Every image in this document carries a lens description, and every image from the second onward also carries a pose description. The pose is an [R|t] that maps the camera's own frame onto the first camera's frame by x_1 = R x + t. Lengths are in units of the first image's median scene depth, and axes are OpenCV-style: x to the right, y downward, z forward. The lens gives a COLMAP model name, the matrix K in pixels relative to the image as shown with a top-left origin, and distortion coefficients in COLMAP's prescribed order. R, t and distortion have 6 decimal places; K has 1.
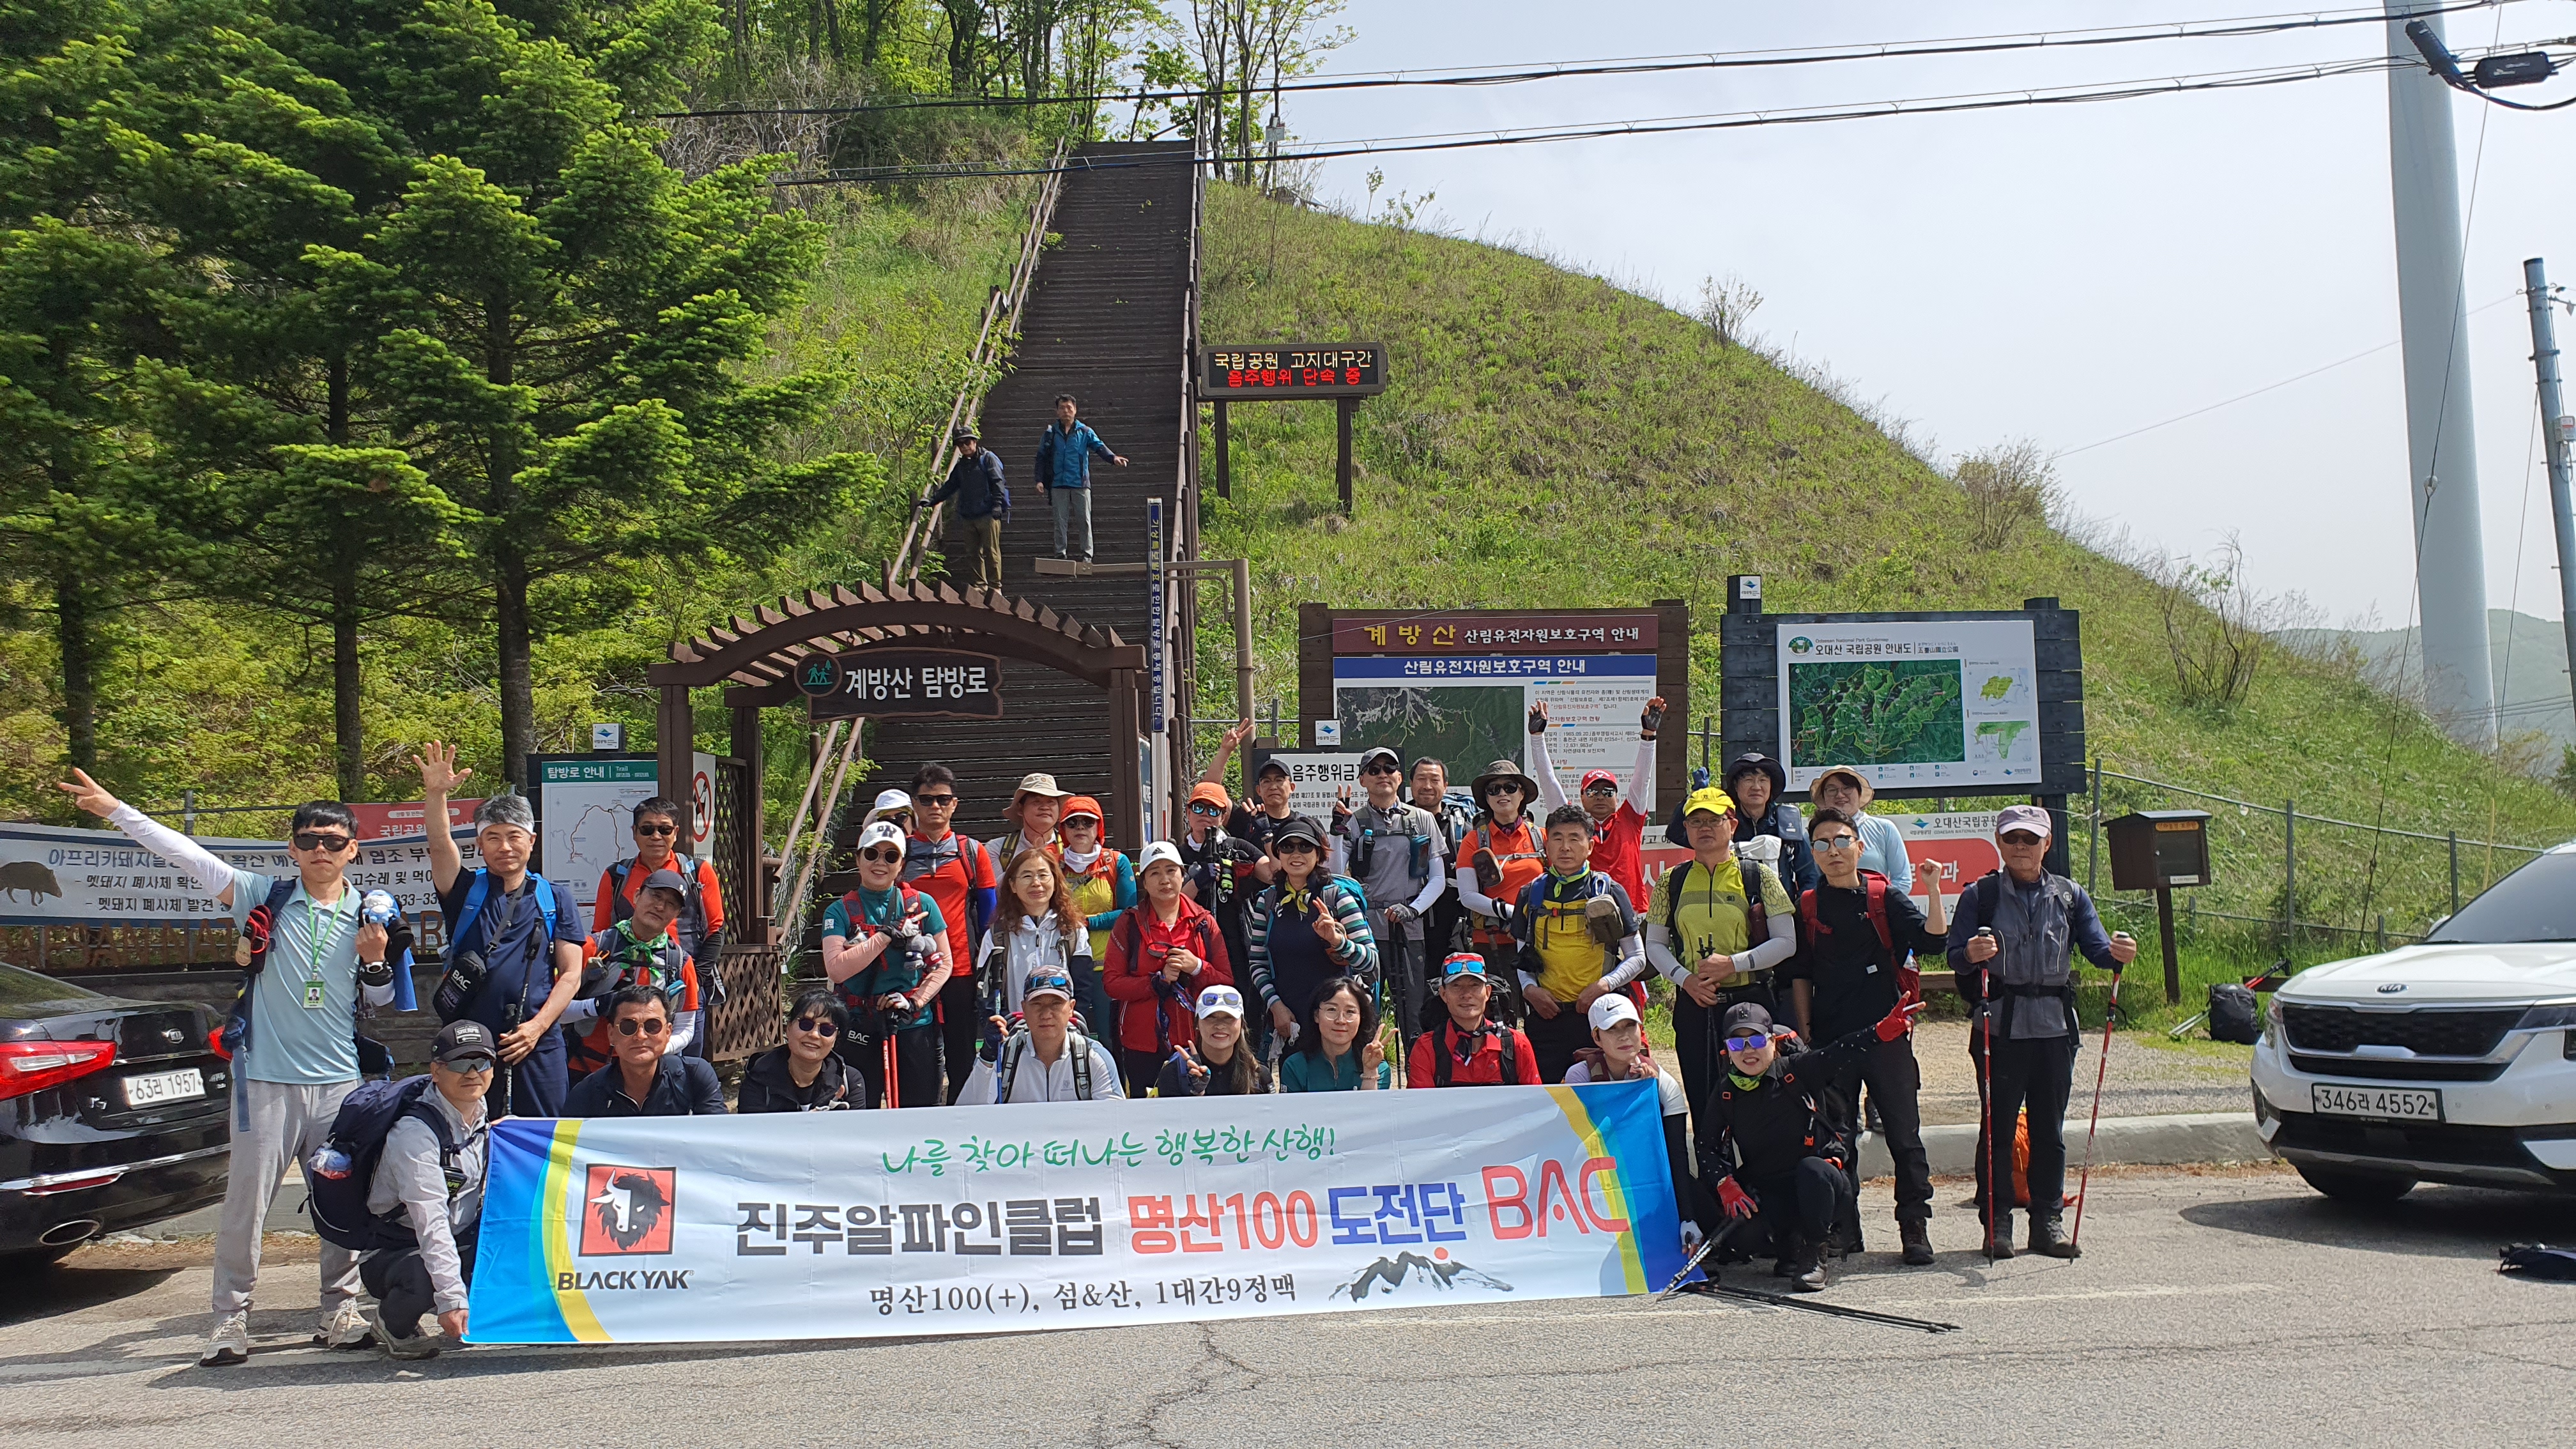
lens RADIAL K [[2040.2, 0, 1245.7], [0, 2040.2, 757.4], [0, 0, 1]] dist [0.121206, -0.305654]
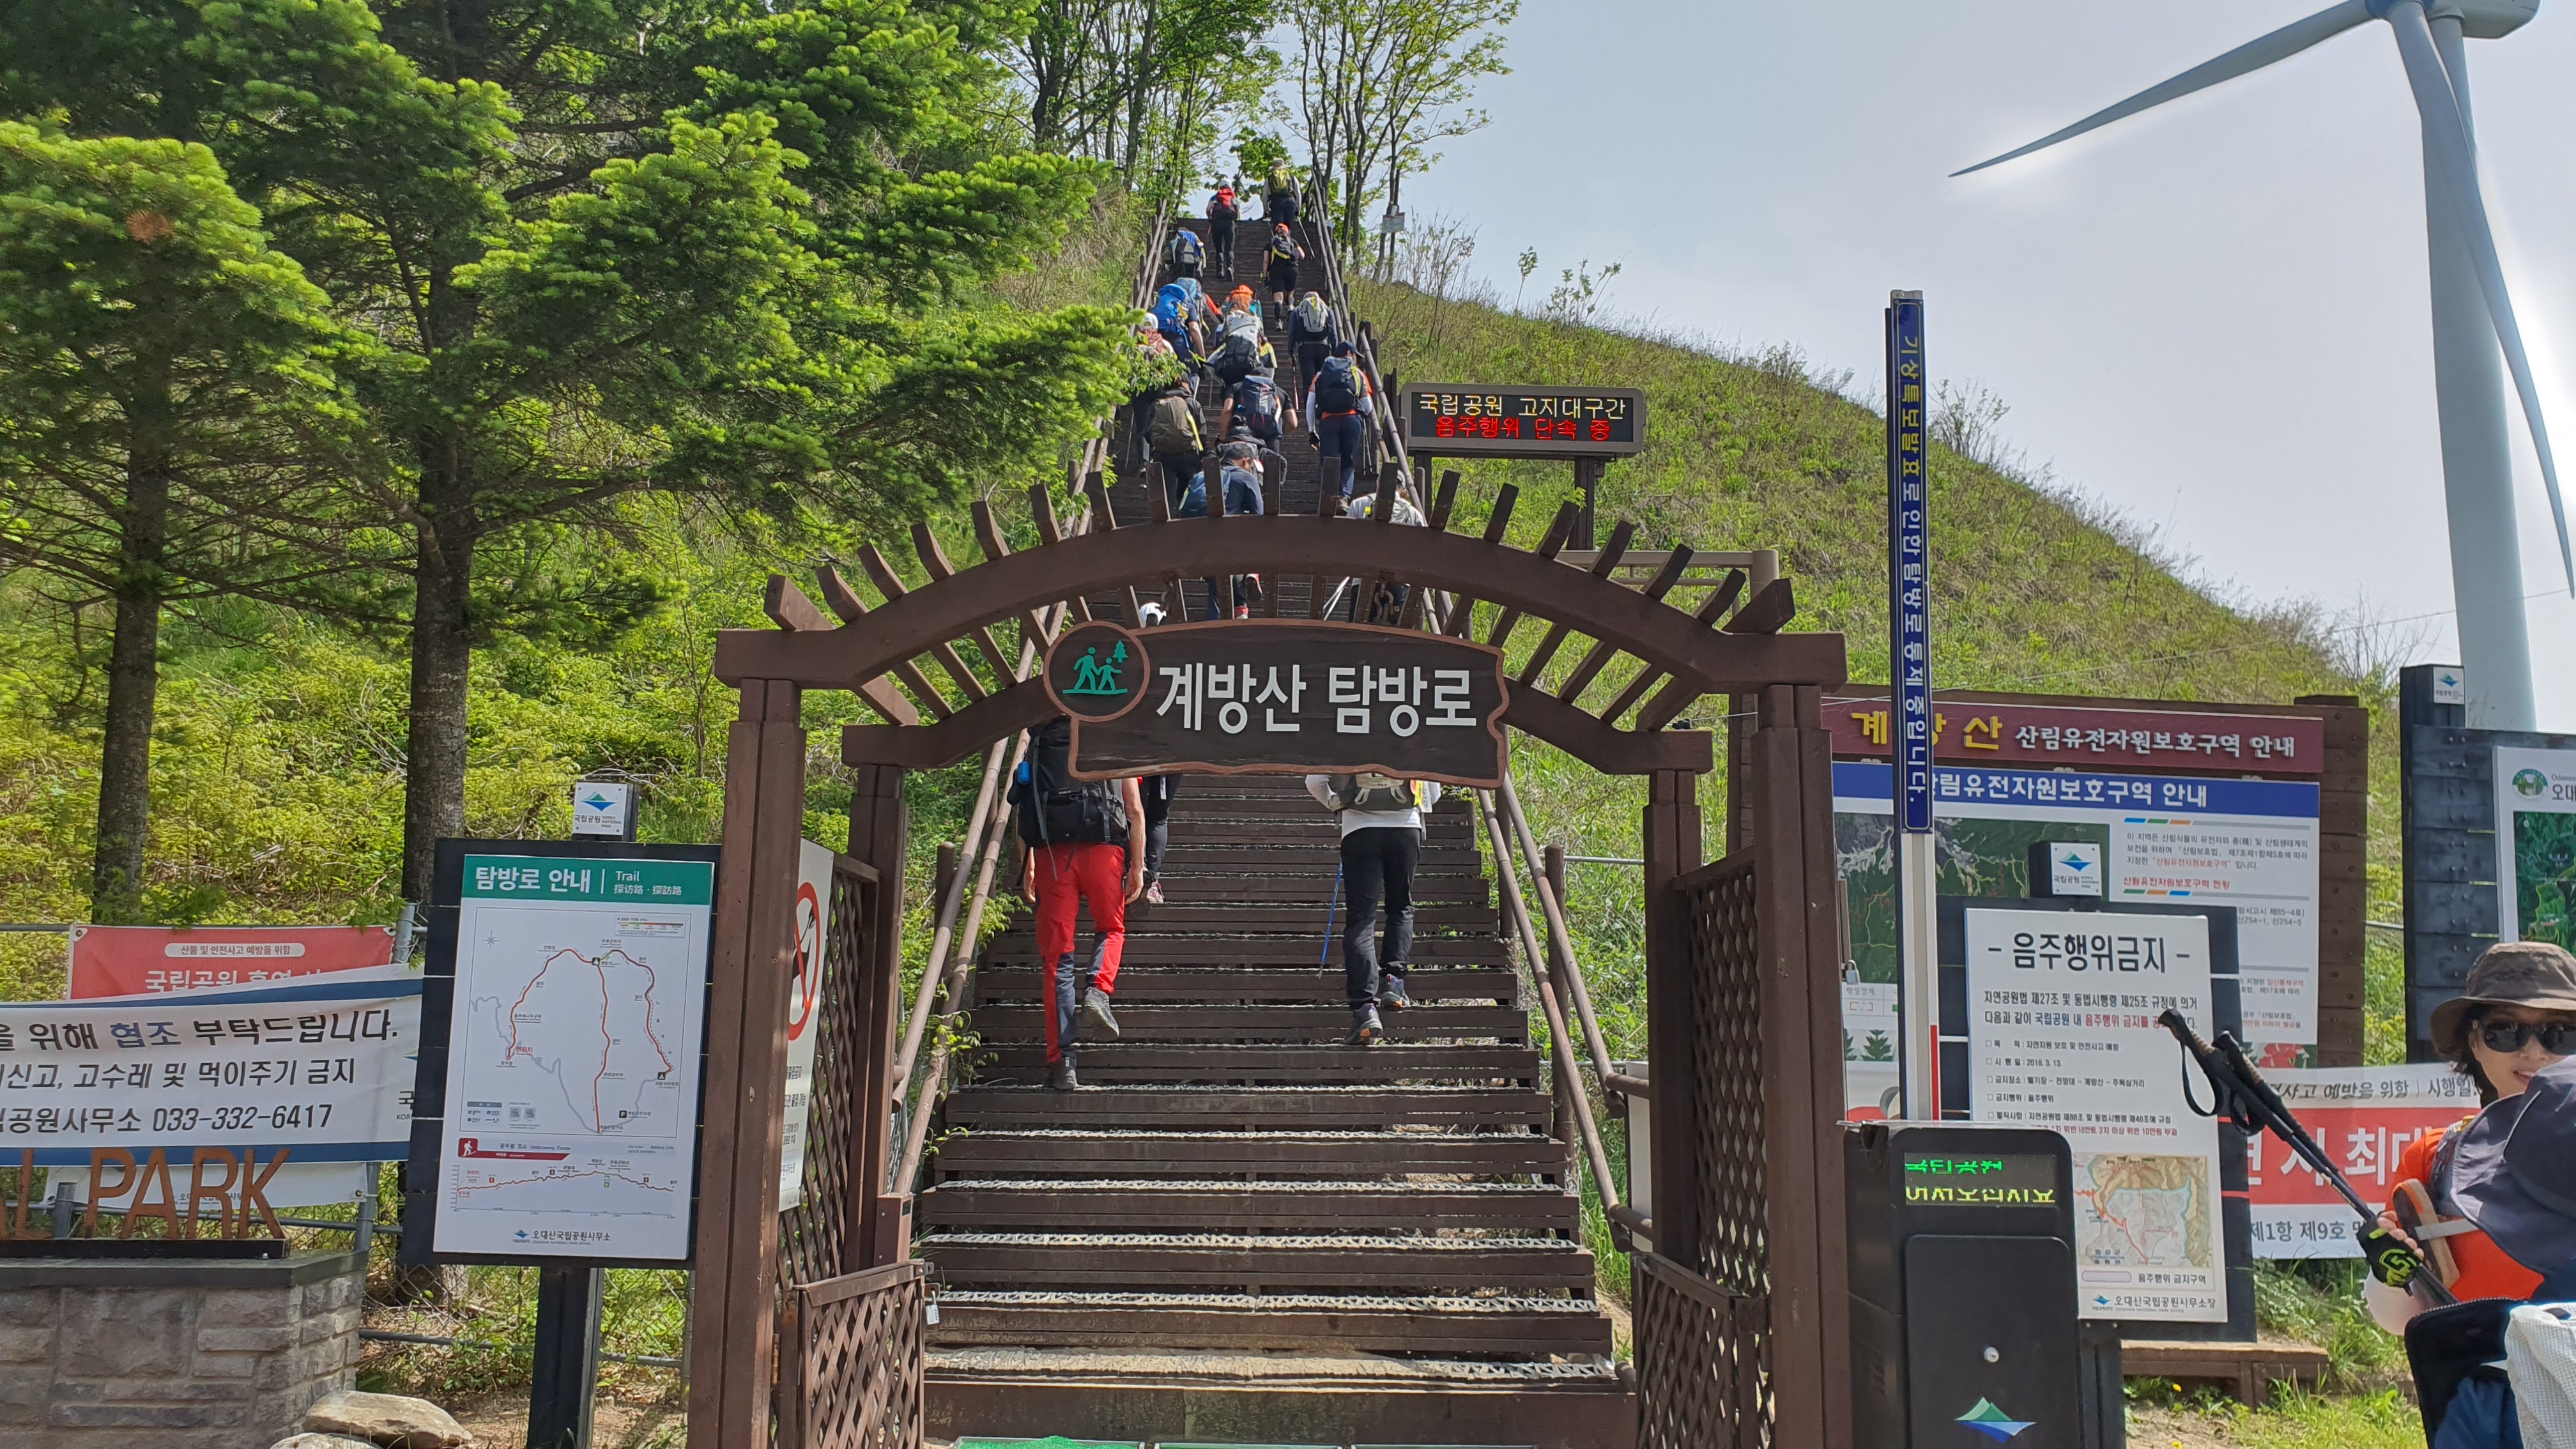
lens RADIAL K [[1987.0, 0, 1216.2], [0, 1987.0, 723.1], [0, 0, 1]] dist [0.038029, -0.004916]
pose [[0.998896, 0.046691, 0.005186, -0.094741], [-0.045870, 0.993211, -0.106903, 0.007771], [-0.010143, 0.106547, 0.994256, 0.296193]]
